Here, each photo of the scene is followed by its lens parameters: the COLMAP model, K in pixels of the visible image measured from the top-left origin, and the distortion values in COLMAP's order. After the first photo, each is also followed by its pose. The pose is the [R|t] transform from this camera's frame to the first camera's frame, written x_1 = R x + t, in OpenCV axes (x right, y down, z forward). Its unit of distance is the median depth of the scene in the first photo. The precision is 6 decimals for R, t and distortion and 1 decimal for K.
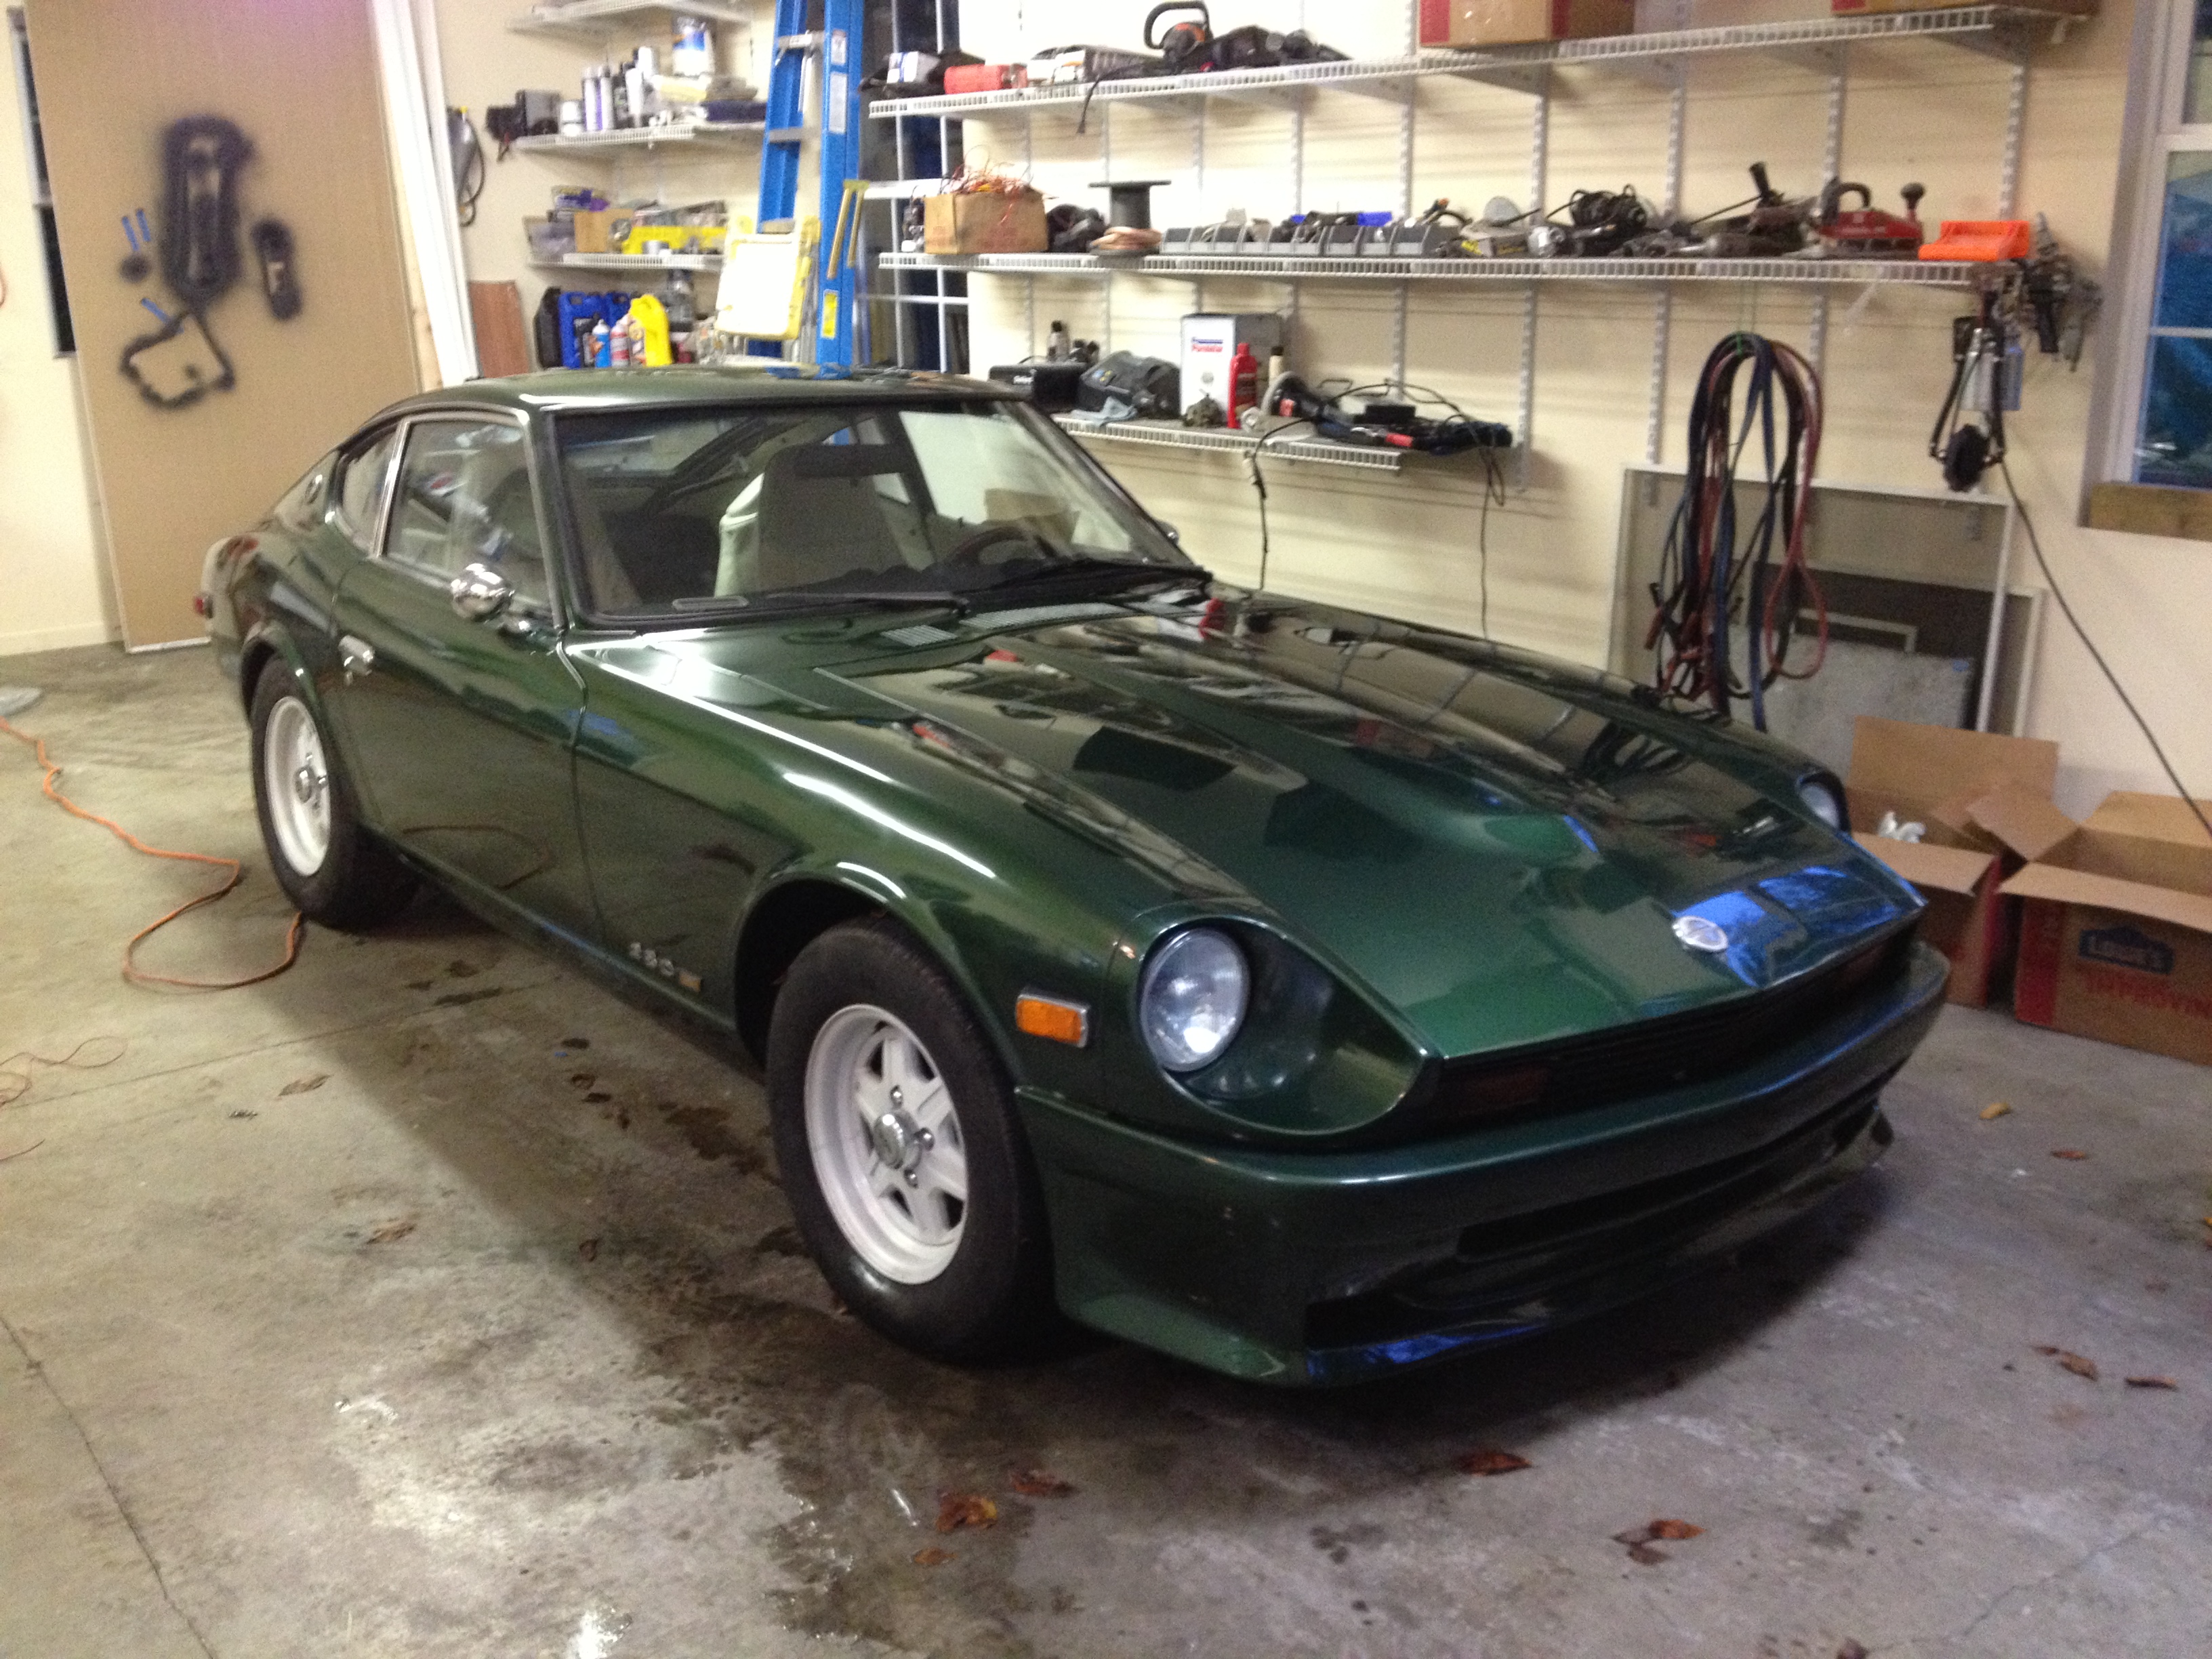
lens RADIAL K [[2089.3, 0, 1106.0], [0, 2089.3, 829.5], [0, 0, 1]] dist [0.157737, -0.371006]
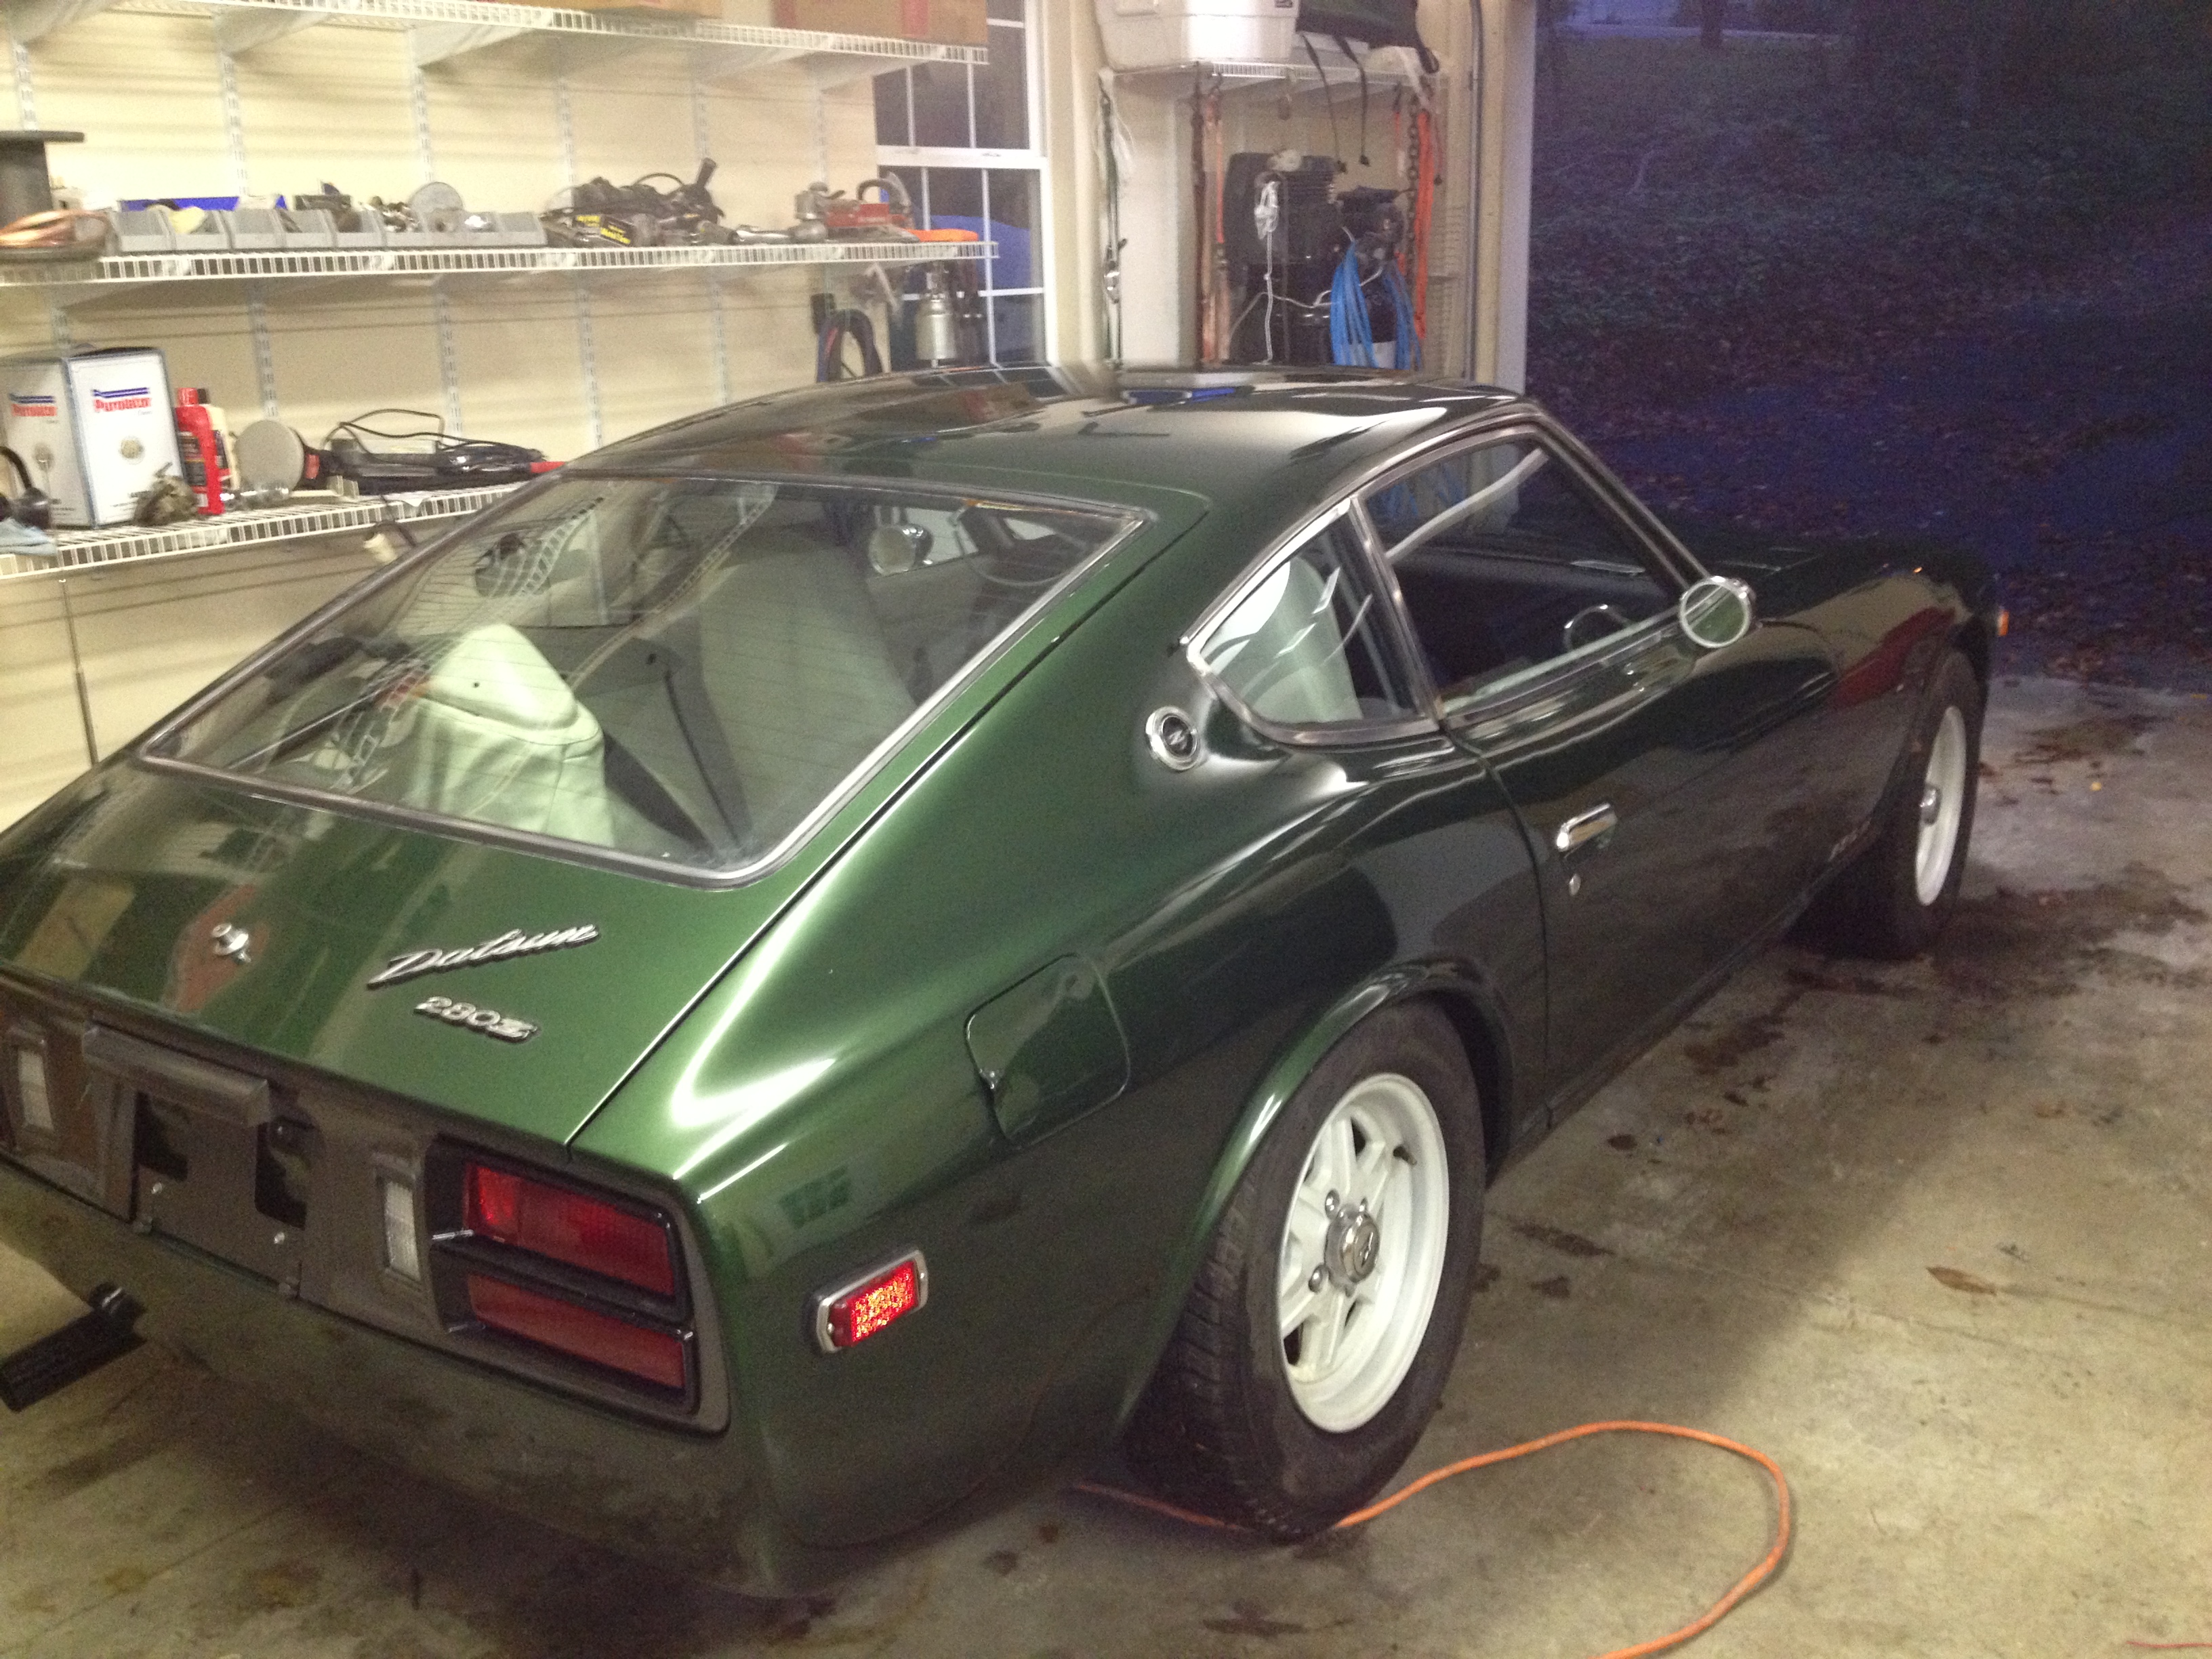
lens RADIAL K [[2089.3, 0, 1106.0], [0, 2089.3, 829.5], [0, 0, 1]] dist [0.157737, -0.371006]
pose [[-0.280154, -0.245221, 0.928106, -0.657415], [0.286851, 0.901264, 0.324716, -0.239135], [-0.916095, 0.357198, -0.182150, 0.904993]]
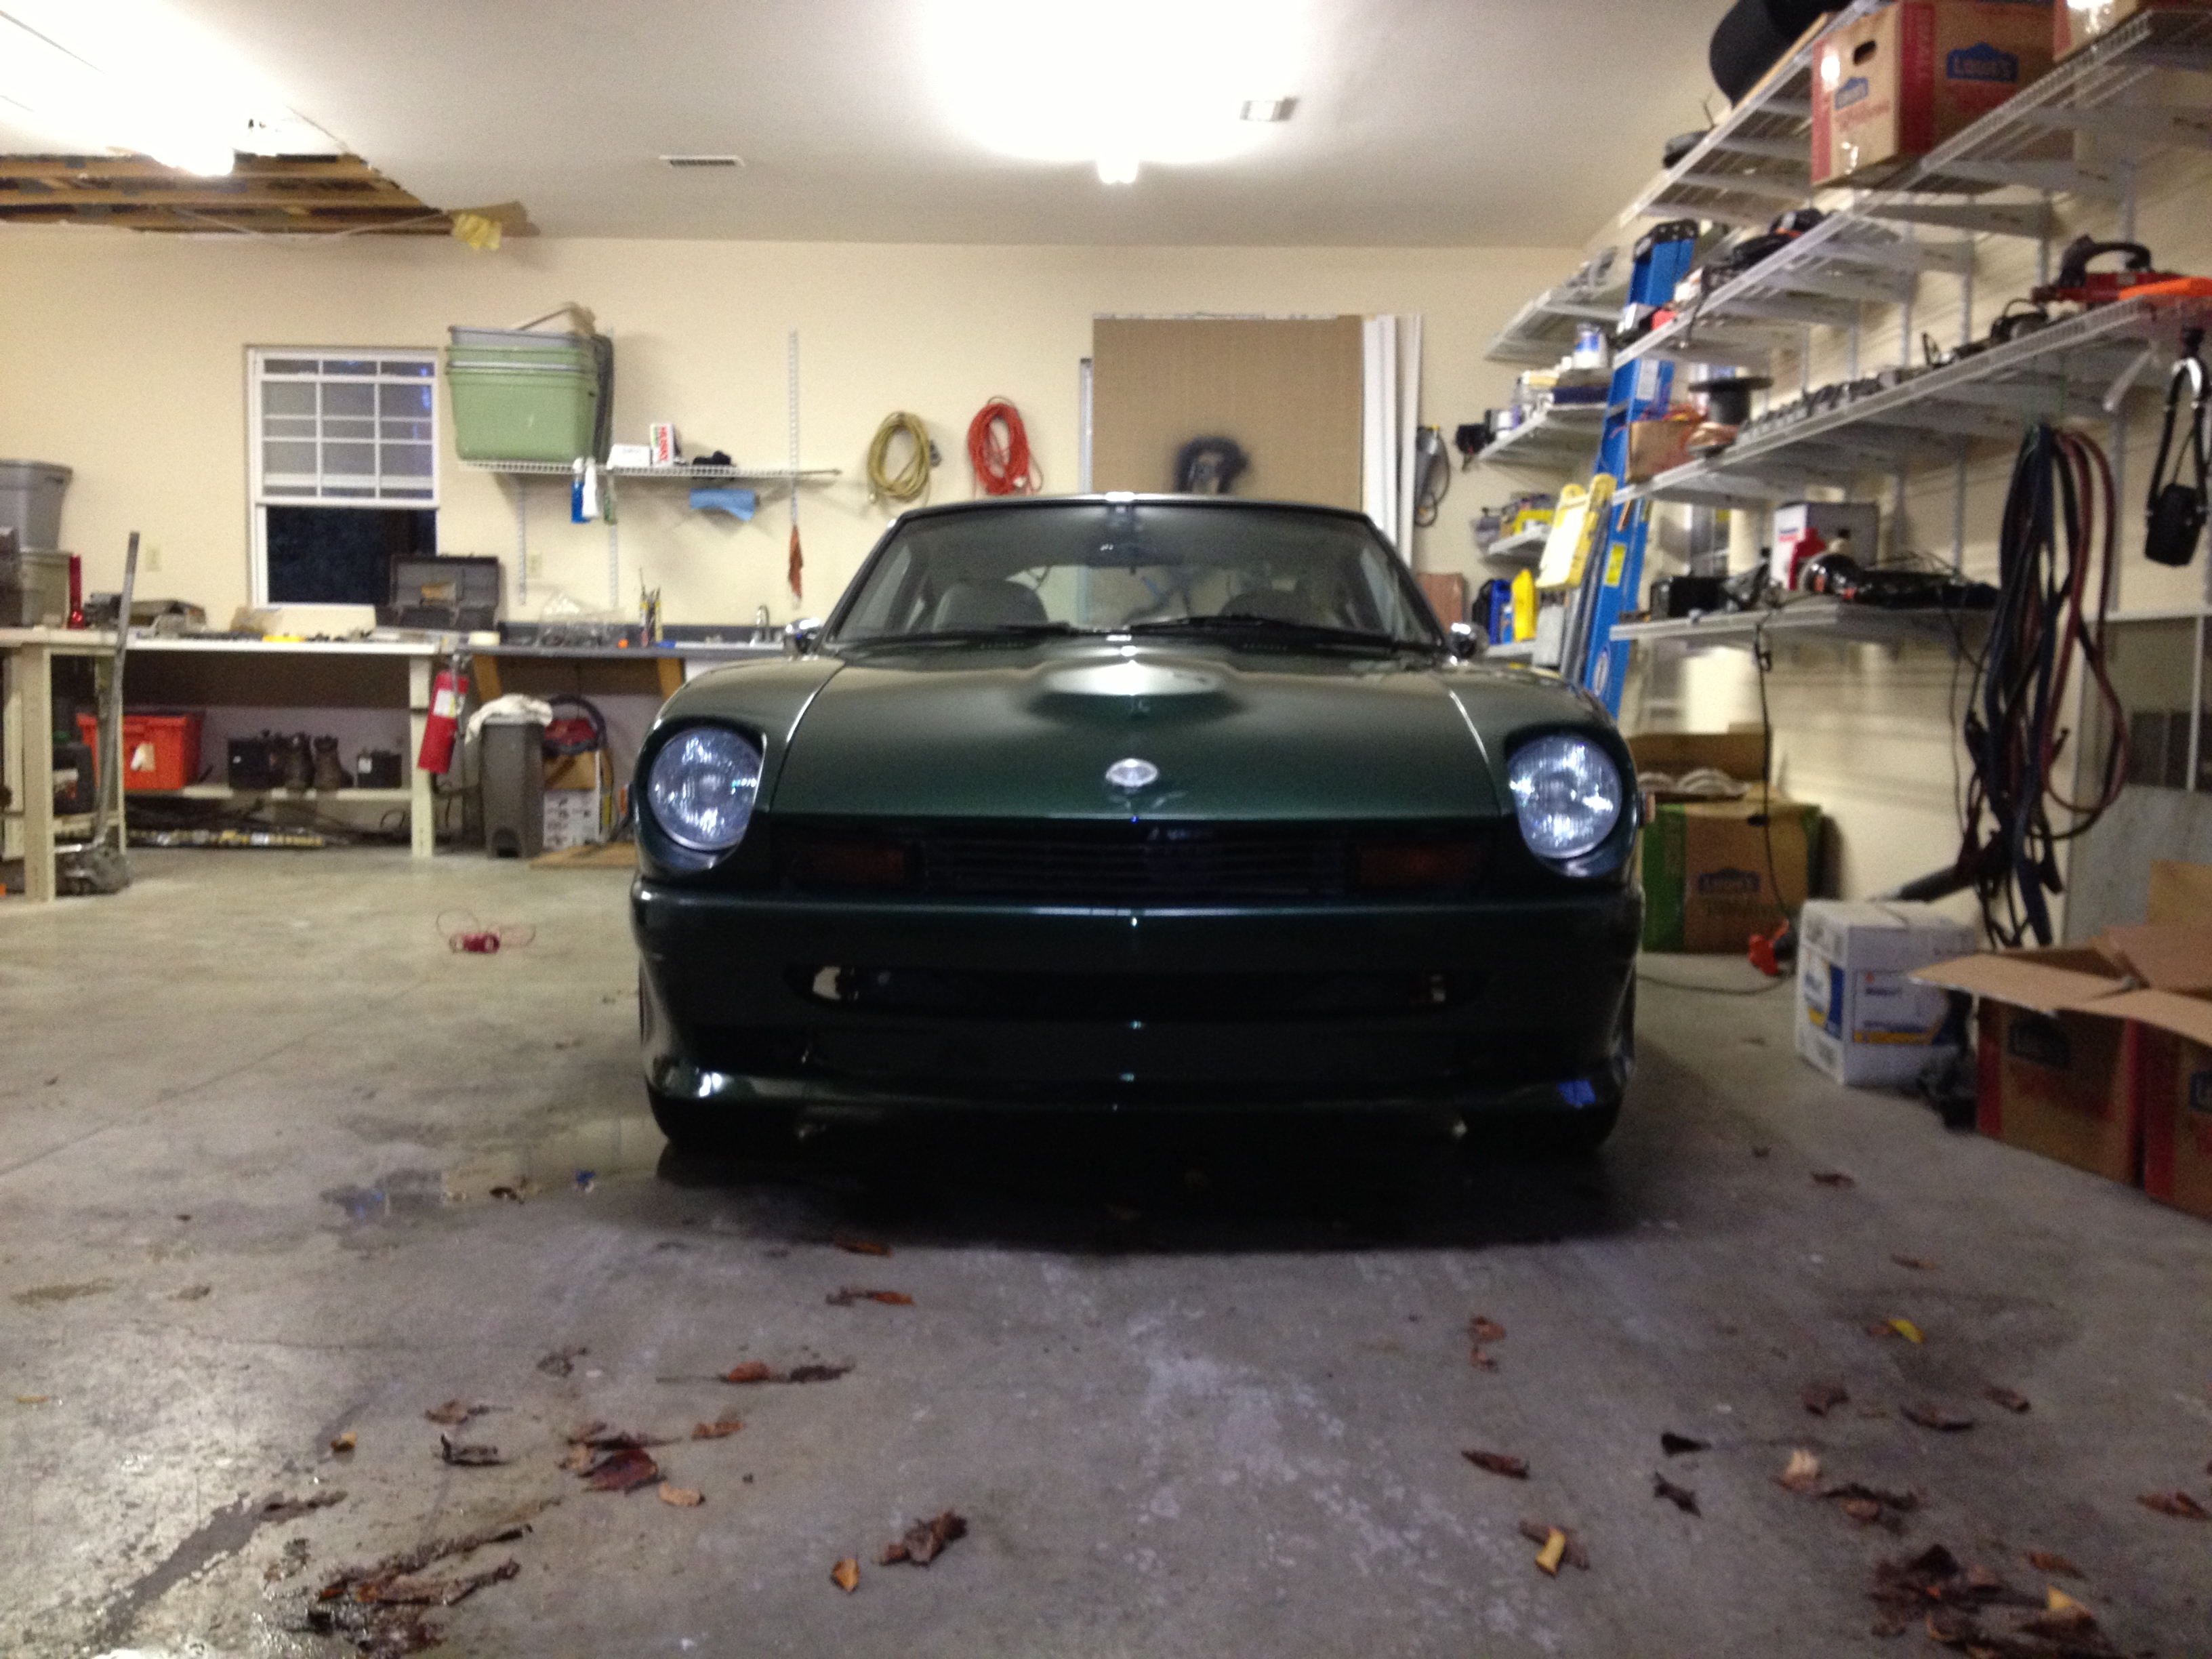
lens RADIAL K [[2121.5, 0, 1106.0], [0, 2121.5, 829.5], [0, 0, 1]] dist [0.144663, -0.235838]
pose [[0.772216, 0.054329, -0.633033, 0.450733], [-0.182114, 0.973459, -0.138609, 0.099805], [0.608701, 0.222320, 0.761614, 0.078649]]
